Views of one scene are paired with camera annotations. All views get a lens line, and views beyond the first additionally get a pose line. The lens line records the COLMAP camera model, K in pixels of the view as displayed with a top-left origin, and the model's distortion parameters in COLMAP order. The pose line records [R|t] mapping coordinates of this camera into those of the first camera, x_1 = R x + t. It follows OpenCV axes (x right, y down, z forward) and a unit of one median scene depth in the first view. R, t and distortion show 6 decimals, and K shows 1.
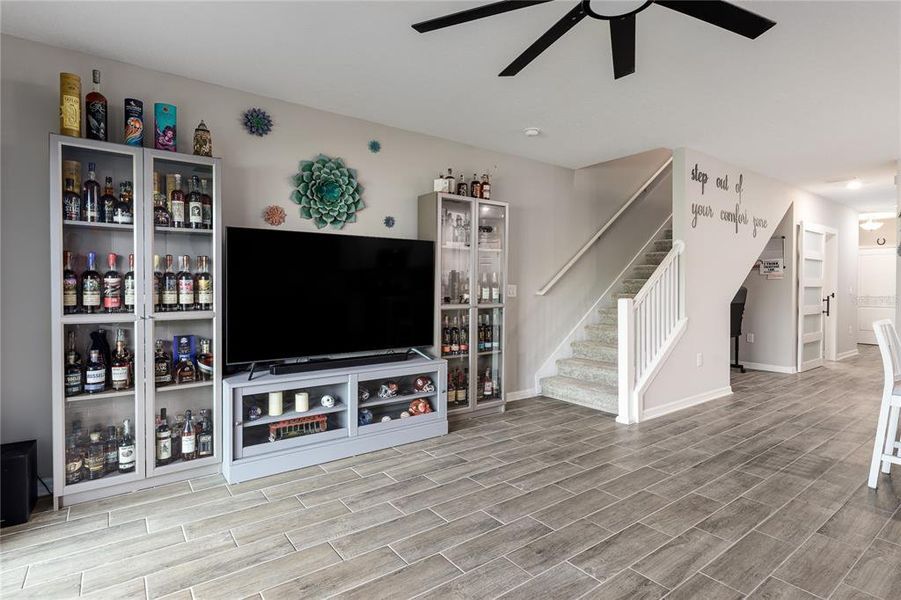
lens RADIAL K [[466.8, 0, 419.3], [0, 466.8, 292.1], [0, 0, 1]] dist [0.001340, 0.000233]
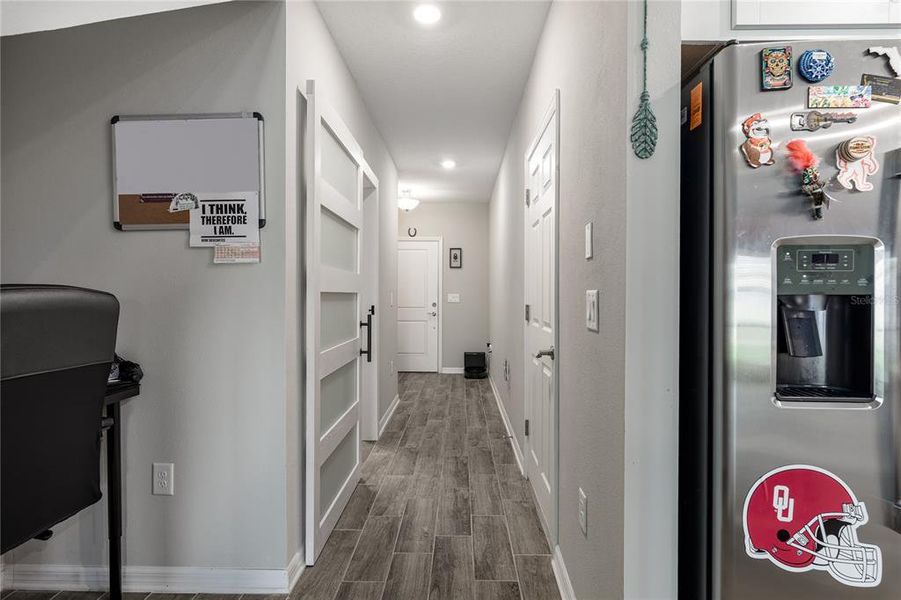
lens RADIAL K [[446.4, 0, 450.5], [0, 446.4, 300.0], [0, 0, 1]] dist [0.000921, 0.000427]
pose [[0.586535, -0.010337, 0.809858, 1.207464], [0.012312, 0.999917, 0.003846, -0.011249], [-0.809830, 0.007715, 0.586613, 1.436904]]
